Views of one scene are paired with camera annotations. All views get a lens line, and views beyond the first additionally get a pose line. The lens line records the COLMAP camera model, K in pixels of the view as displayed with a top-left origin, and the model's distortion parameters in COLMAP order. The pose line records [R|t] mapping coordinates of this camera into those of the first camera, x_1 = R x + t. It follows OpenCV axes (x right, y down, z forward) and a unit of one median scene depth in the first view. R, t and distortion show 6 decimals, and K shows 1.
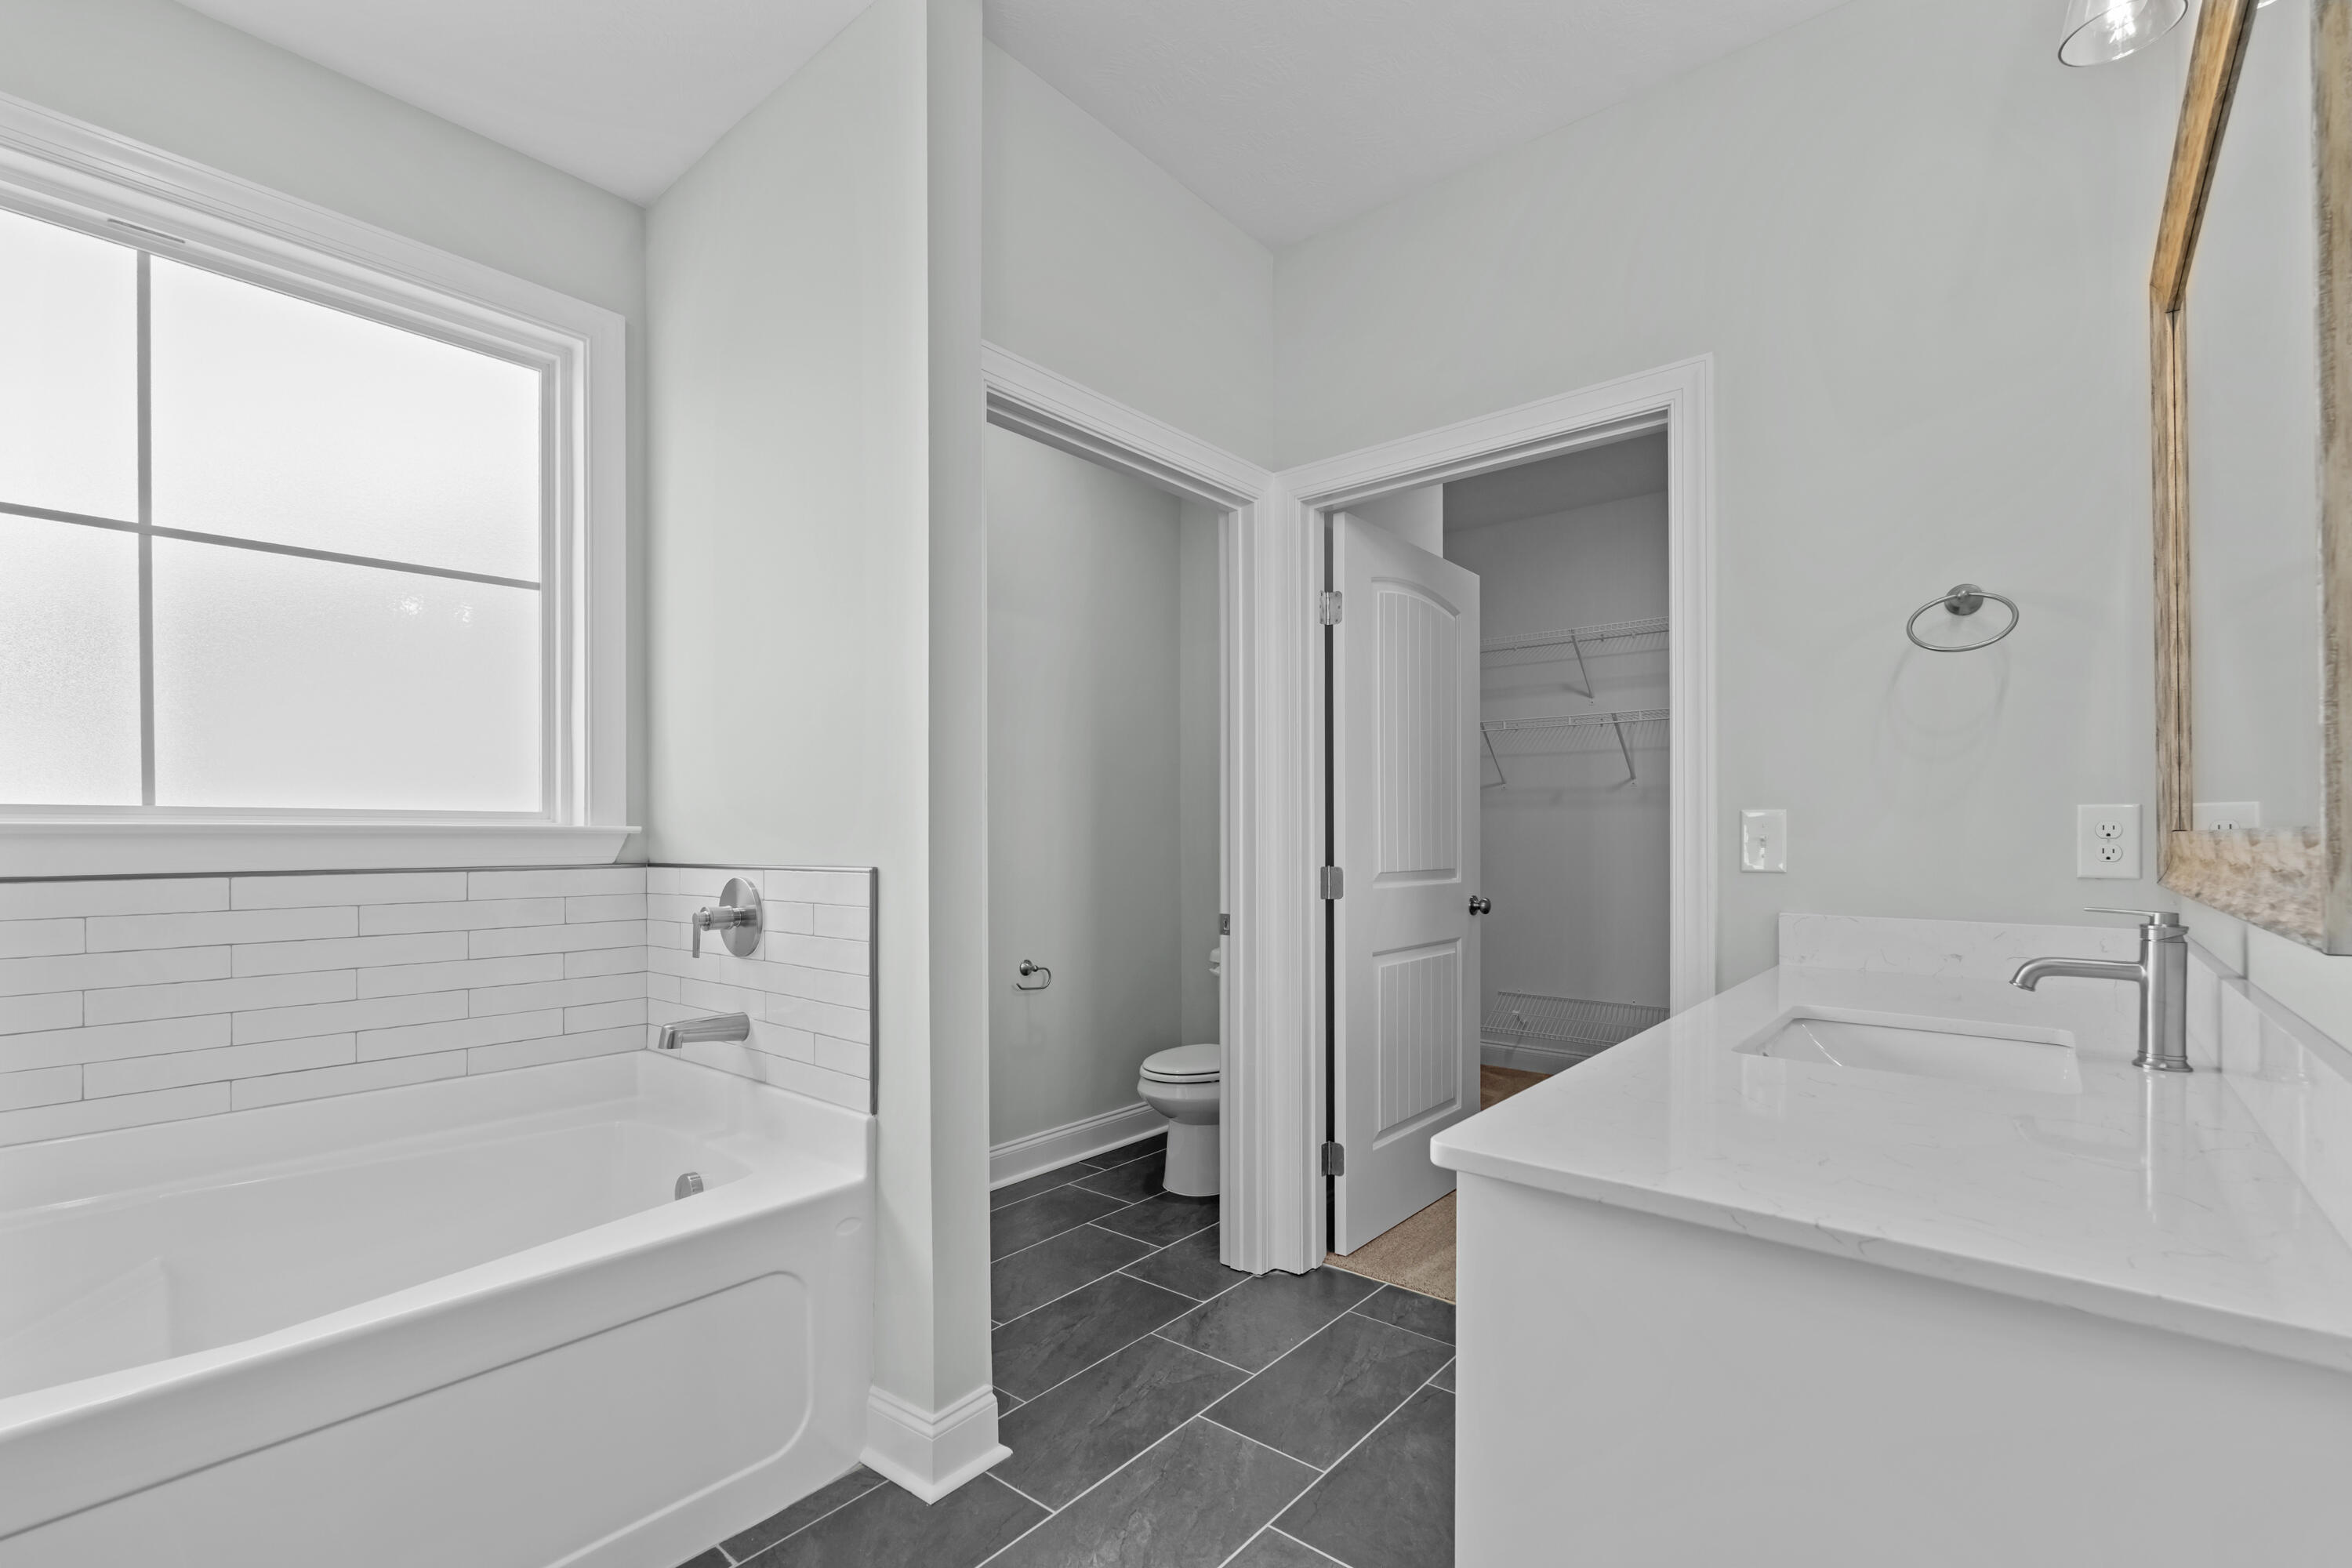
lens RADIAL K [[1036.9, 0, 1176.4], [0, 1036.9, 832.5], [0, 0, 1]] dist [-0.000714, -0.000192]
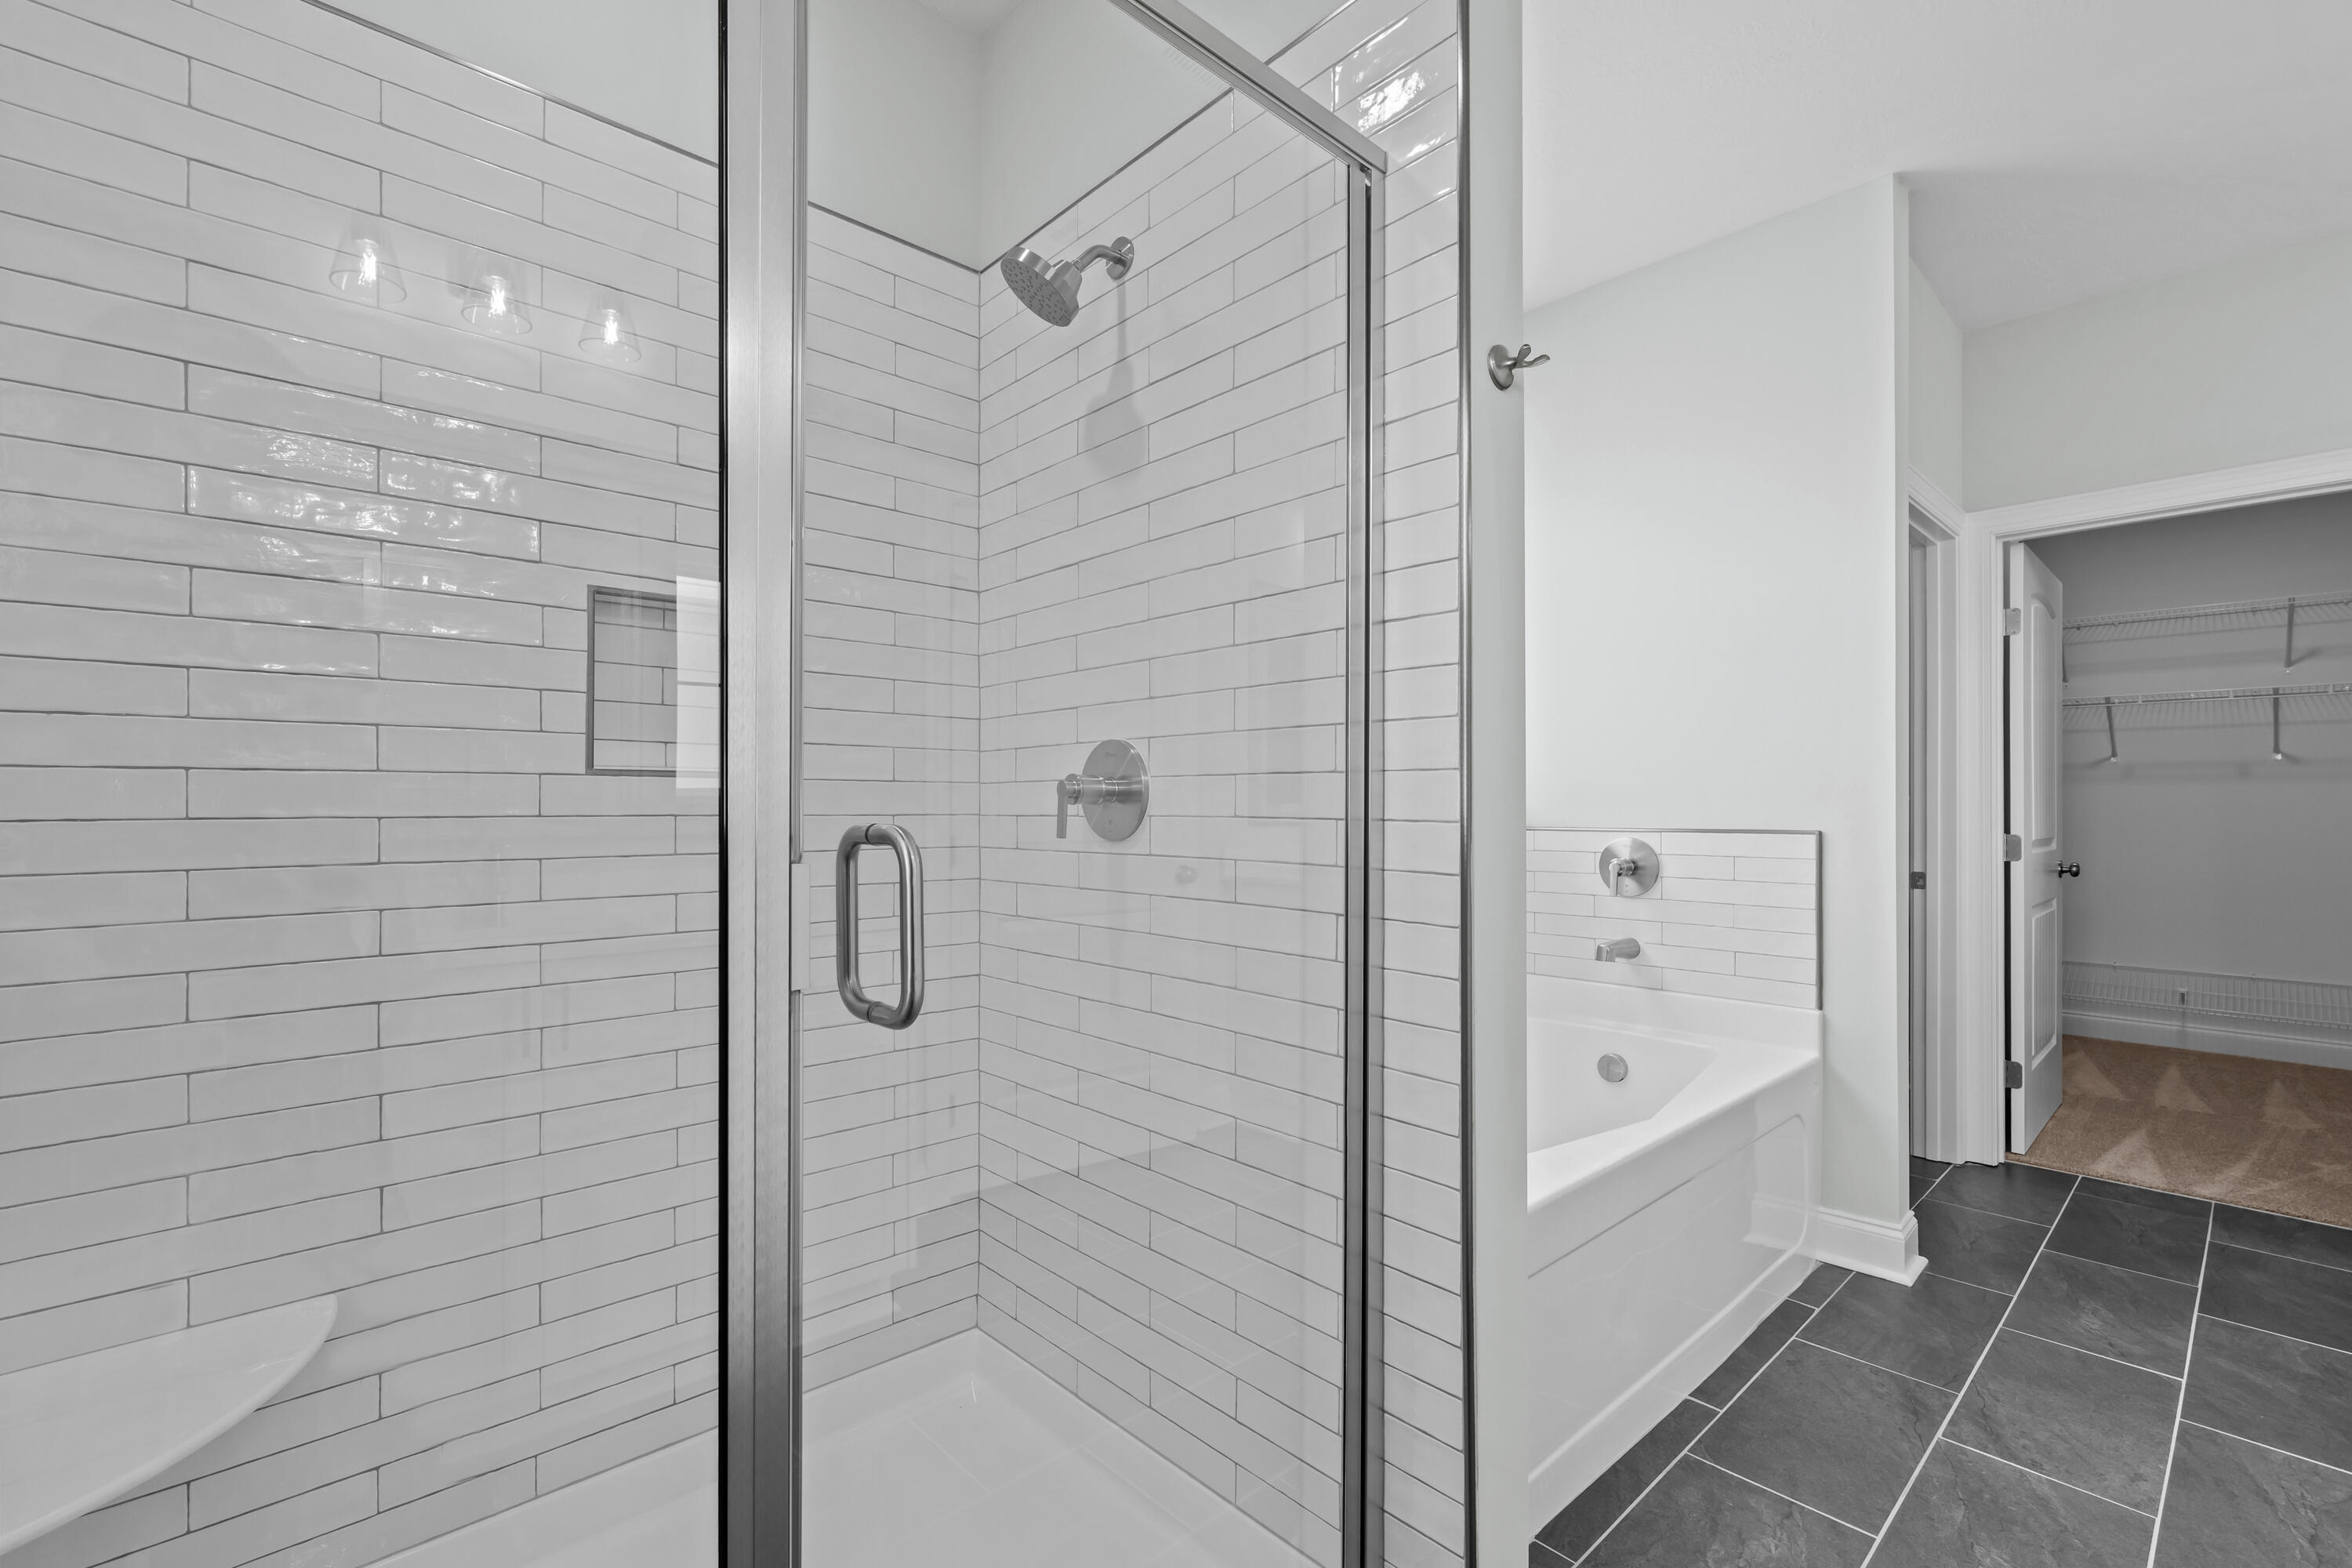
lens RADIAL K [[1036.9, 0, 1178.1], [0, 1036.9, 795.9], [0, 0, 1]] dist [-0.000714, -0.000192]
pose [[0.993298, 0.007568, -0.115333, -0.846295], [-0.007768, 0.999969, -0.001283, -0.003830], [0.115319, 0.002170, 0.993326, -0.400854]]
